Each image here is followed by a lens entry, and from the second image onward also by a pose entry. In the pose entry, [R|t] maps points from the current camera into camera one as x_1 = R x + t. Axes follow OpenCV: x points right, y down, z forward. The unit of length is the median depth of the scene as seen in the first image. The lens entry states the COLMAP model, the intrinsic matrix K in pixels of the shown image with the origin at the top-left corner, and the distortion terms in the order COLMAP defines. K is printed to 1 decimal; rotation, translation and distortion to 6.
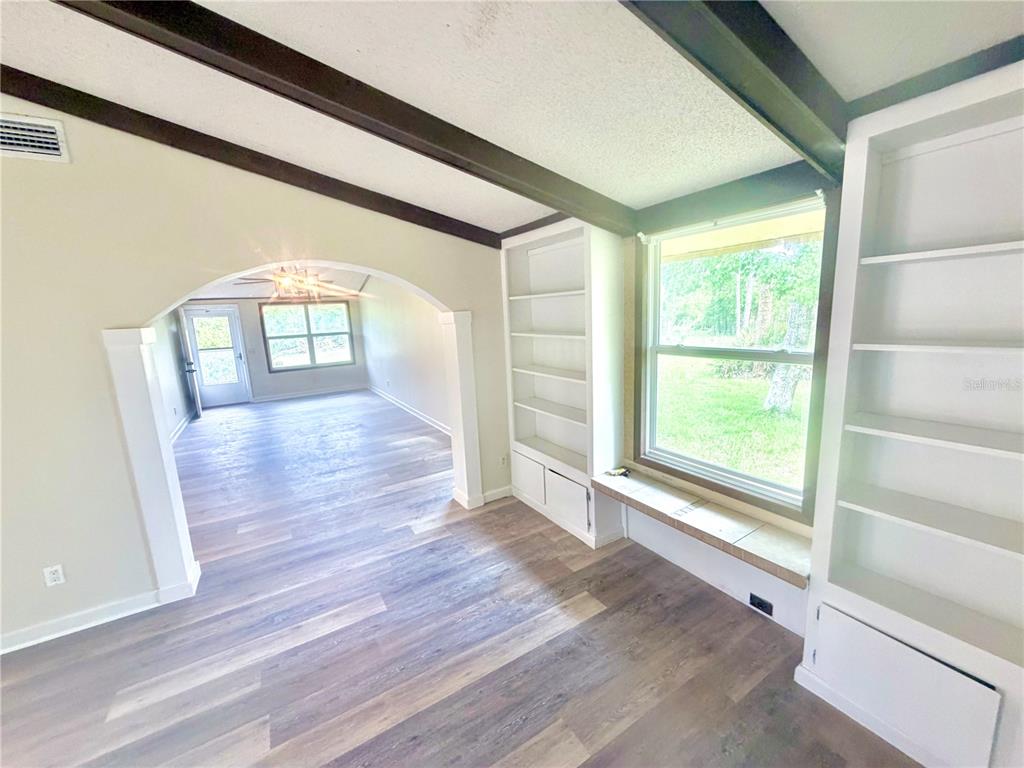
lens RADIAL K [[413.8, 0, 512.0], [0, 413.8, 384.0], [0, 0, 1]] dist [-0.000469, -0.000192]
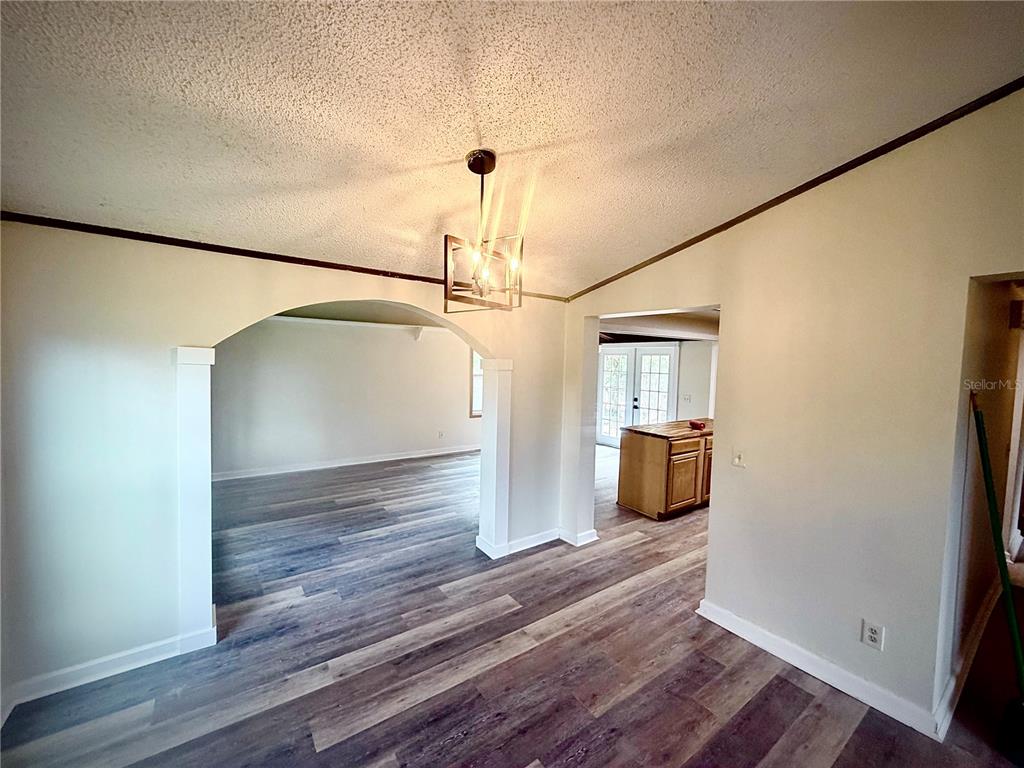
lens RADIAL K [[413.8, 0, 512.0], [0, 413.8, 384.0], [0, 0, 1]] dist [-0.000469, -0.000192]
pose [[-0.997373, 0.024582, -0.068144, -0.723482], [0.008667, 0.974401, 0.224649, -0.317220], [0.071922, 0.223468, -0.972054, 2.032949]]
